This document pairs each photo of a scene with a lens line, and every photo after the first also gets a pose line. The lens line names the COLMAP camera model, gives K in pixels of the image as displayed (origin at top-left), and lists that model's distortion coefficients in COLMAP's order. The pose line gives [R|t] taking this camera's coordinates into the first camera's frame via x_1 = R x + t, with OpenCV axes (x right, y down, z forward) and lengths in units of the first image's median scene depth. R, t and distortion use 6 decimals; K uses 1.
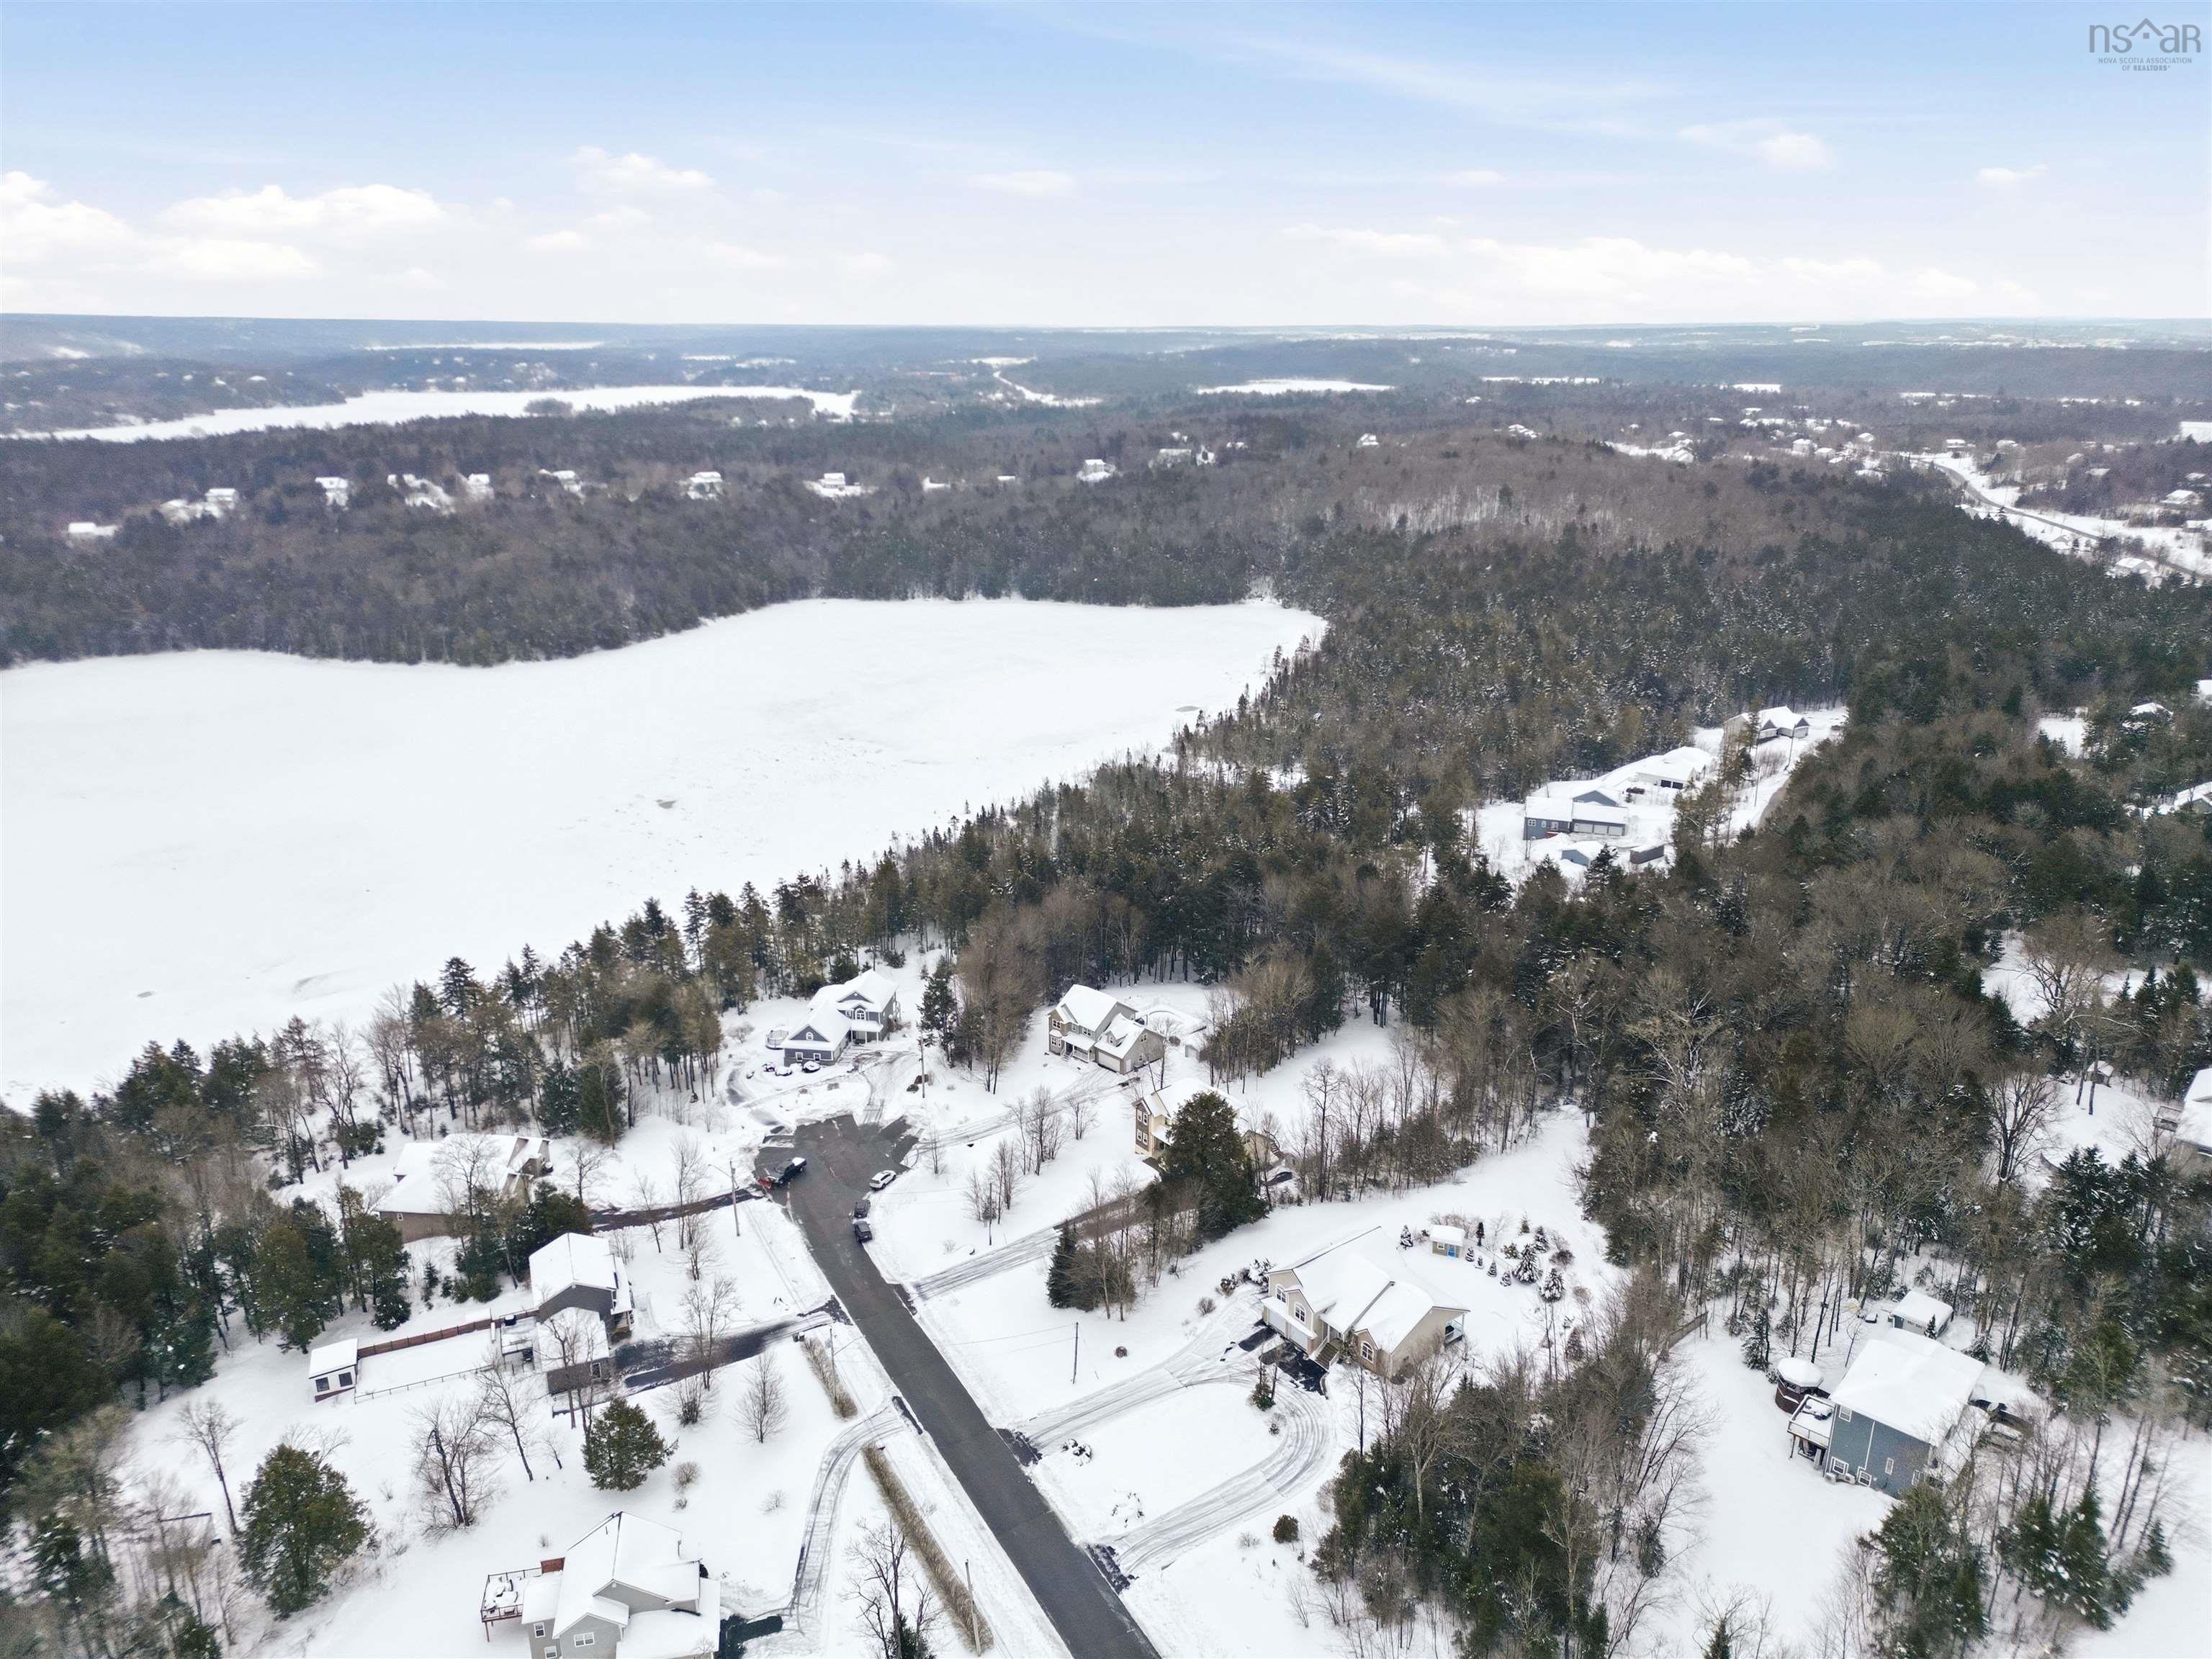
lens RADIAL K [[1520.4, 0, 1096.3], [0, 1520.4, 835.9], [0, 0, 1]] dist [0.059707, -0.060622]
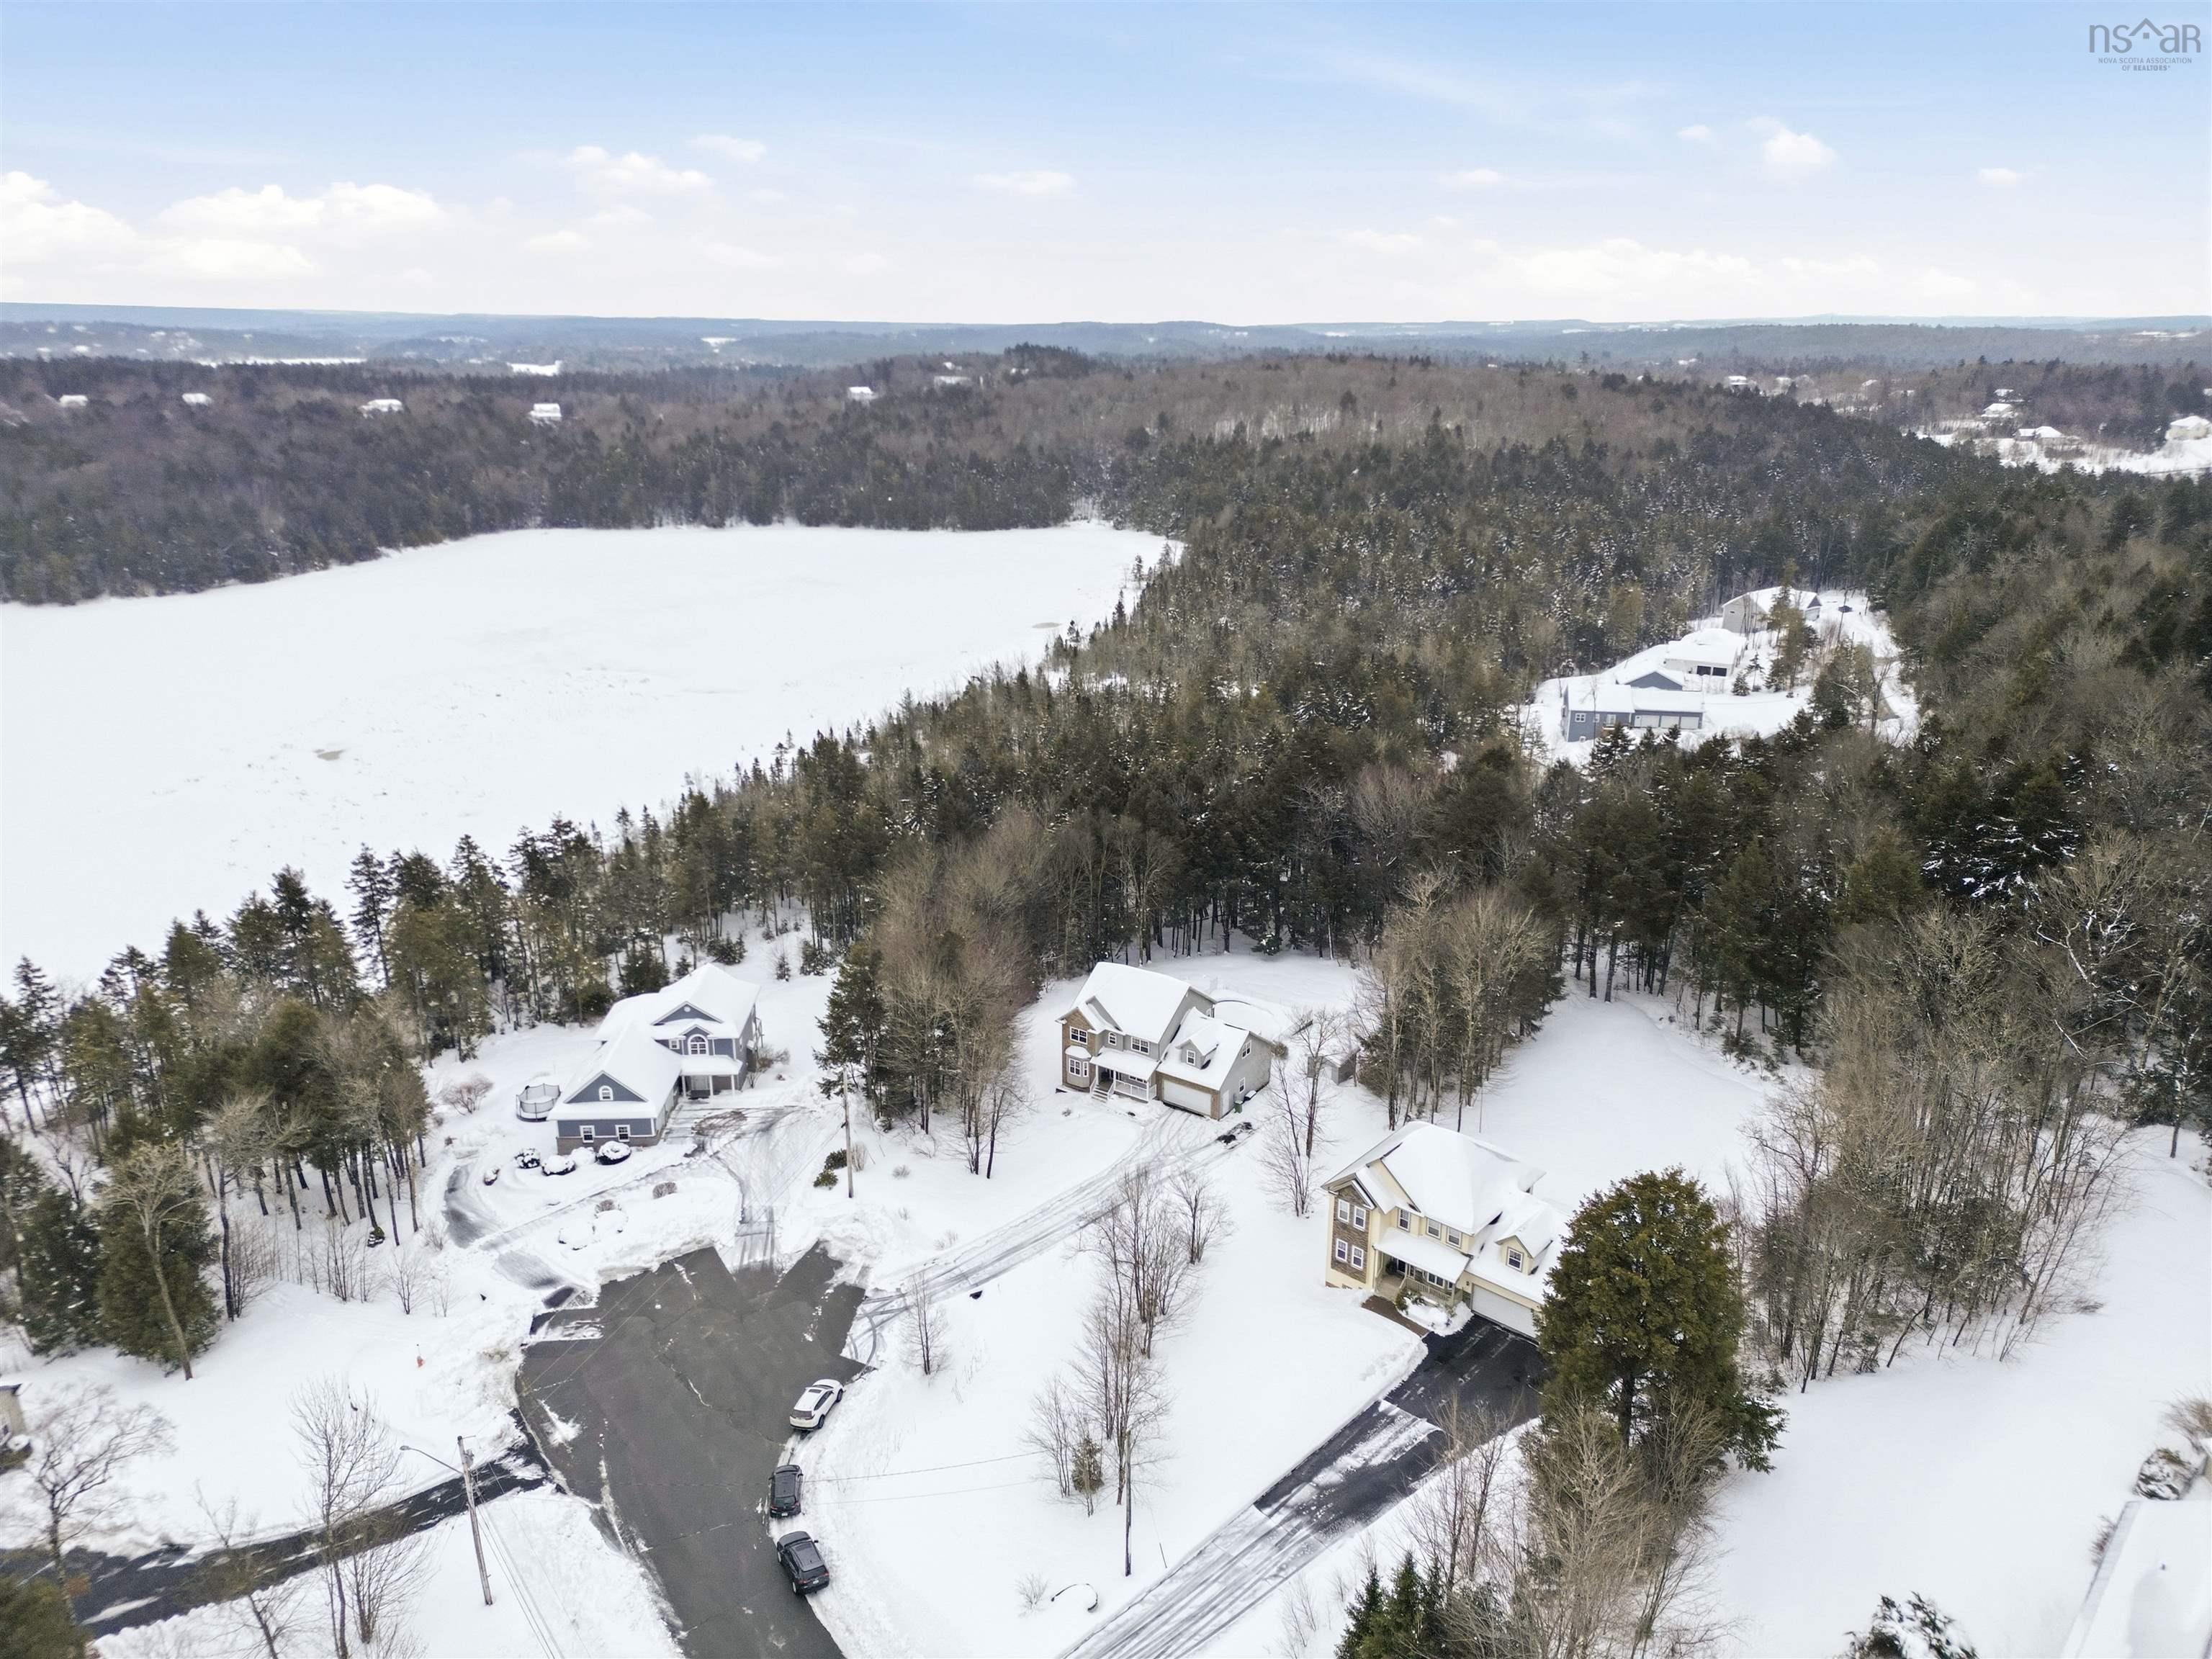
lens RADIAL K [[1520.4, 0, 1096.3], [0, 1520.4, 835.9], [0, 0, 1]] dist [0.059707, -0.060622]
pose [[0.984405, -0.051368, 0.168247, -0.092632], [0.051683, 0.998660, 0.002509, 0.043779], [-0.168151, 0.006226, 0.985742, 0.394220]]
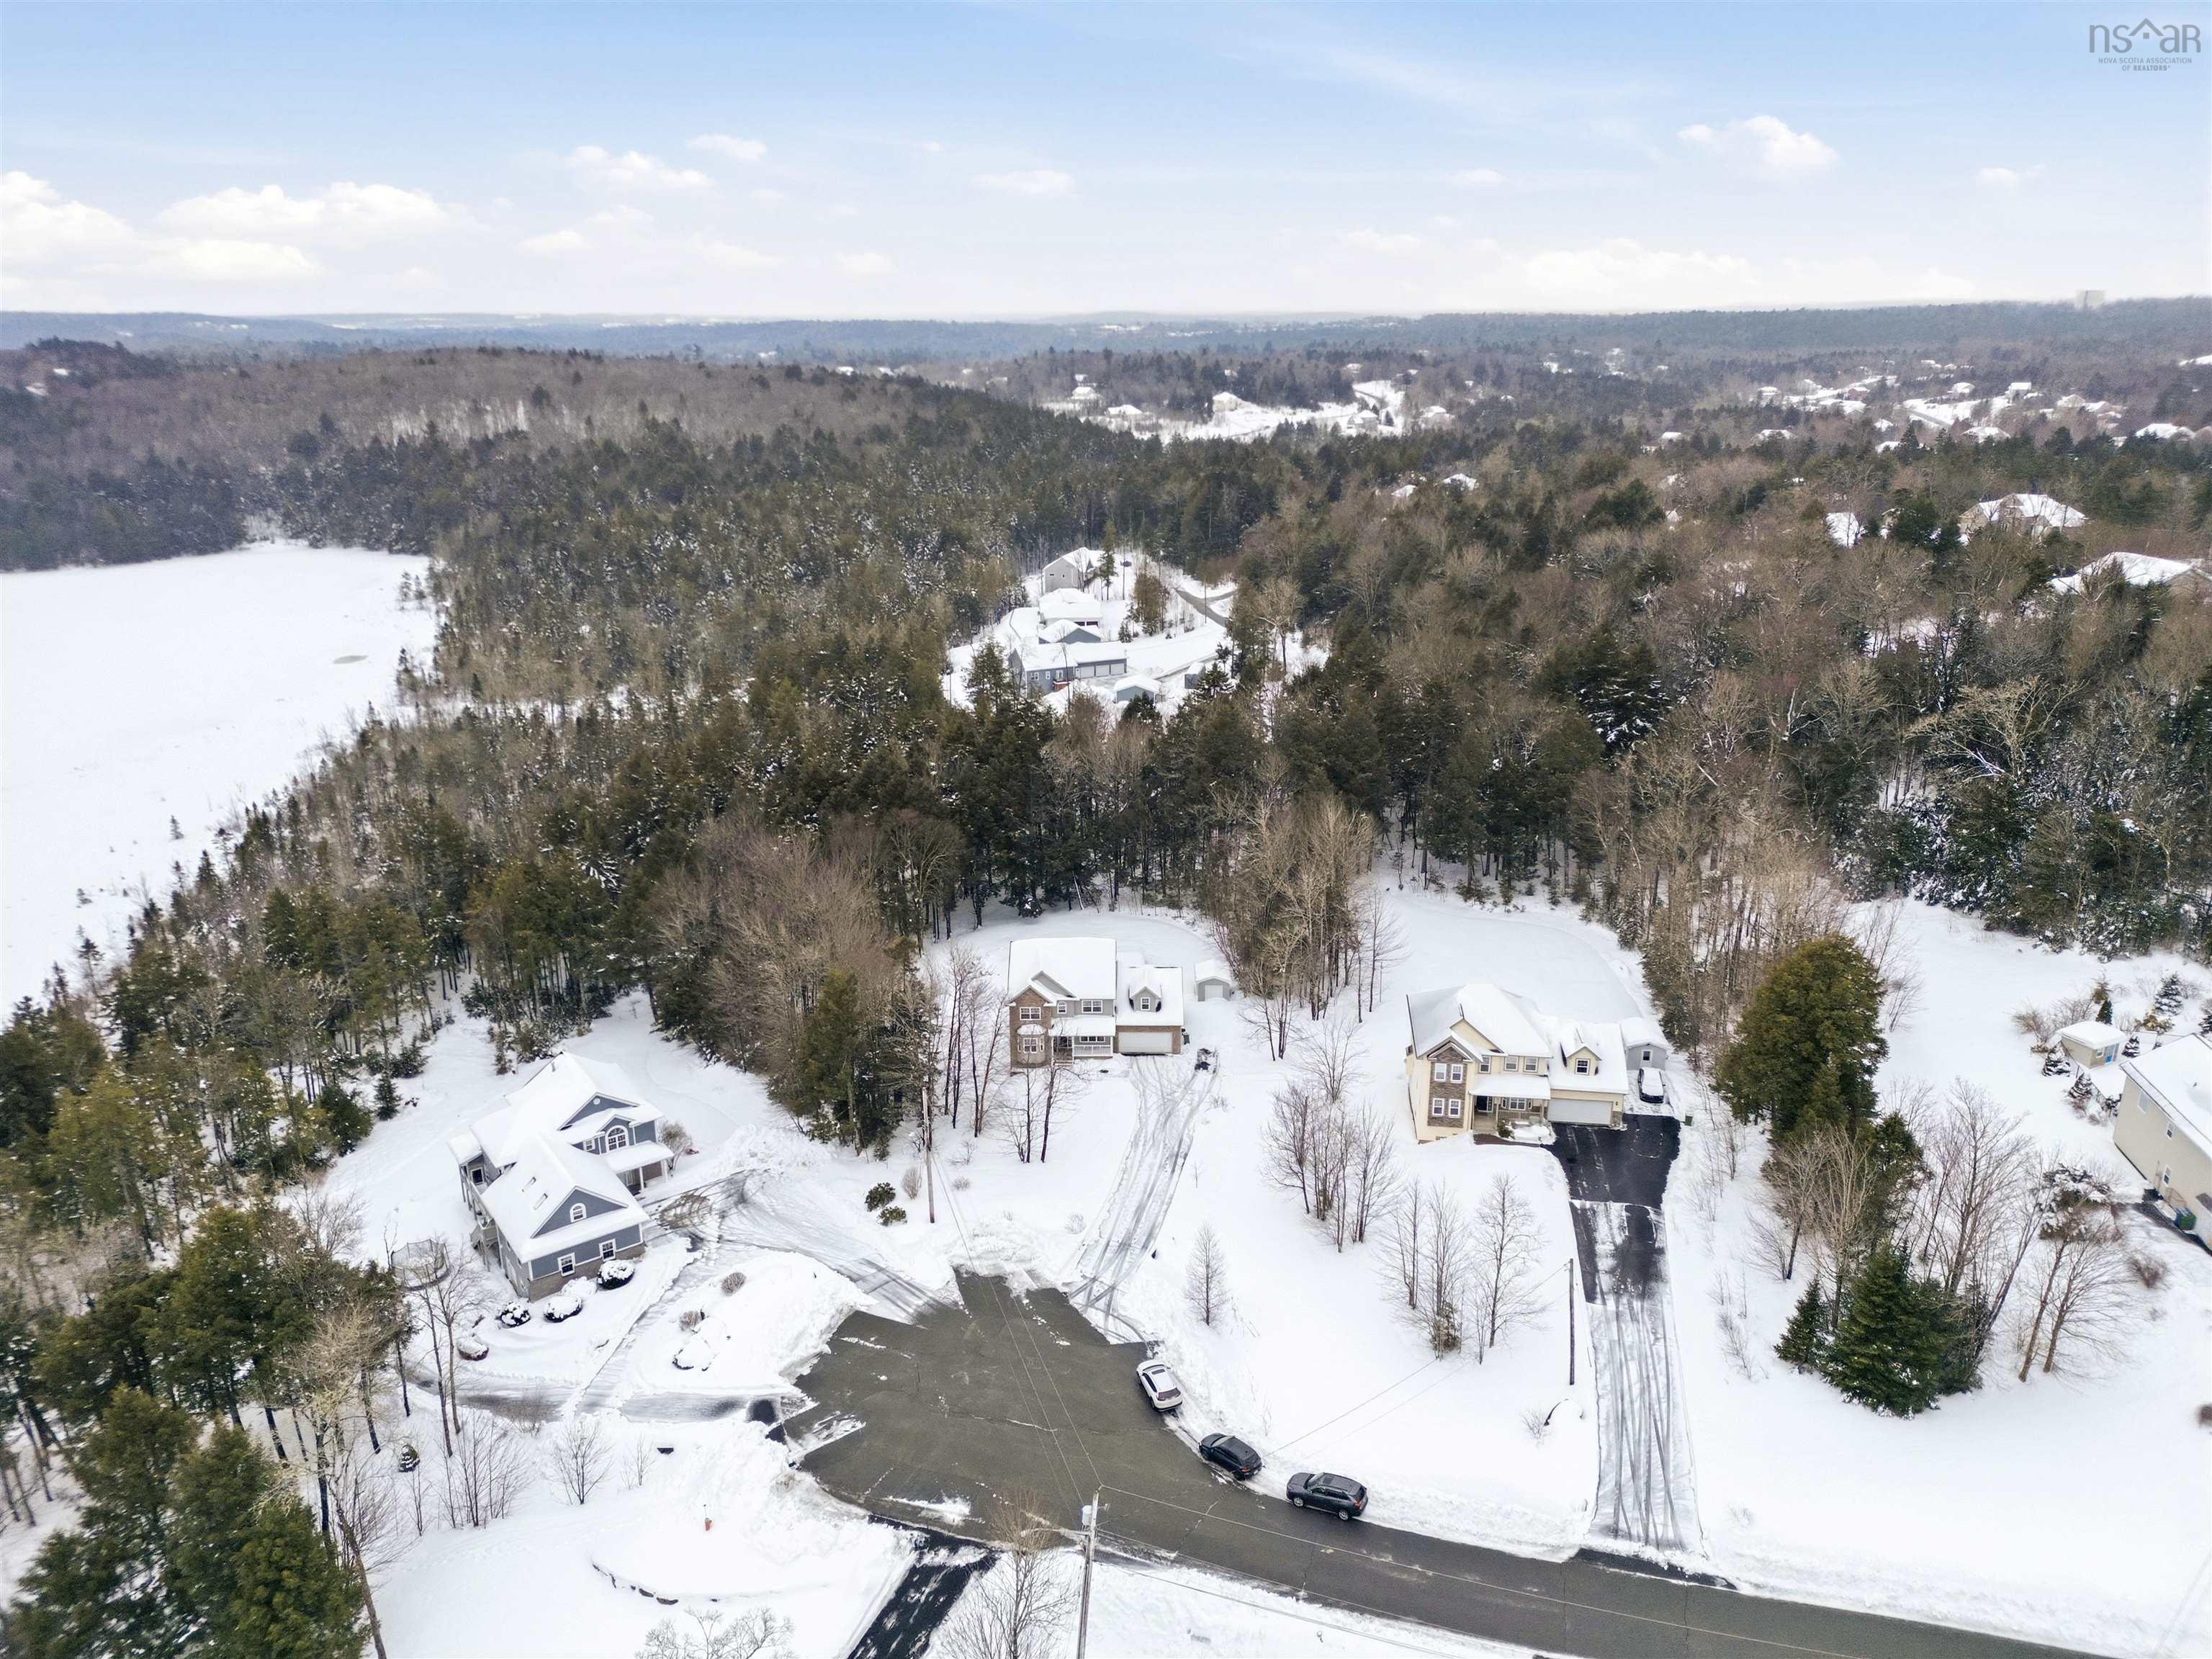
lens RADIAL K [[1520.4, 0, 1096.3], [0, 1520.4, 835.9], [0, 0, 1]] dist [0.059707, -0.060622]
pose [[0.719982, -0.221717, 0.657623, -0.308723], [0.221764, 0.971413, 0.084719, 0.016177], [-0.657607, 0.084841, 0.748568, 0.481714]]
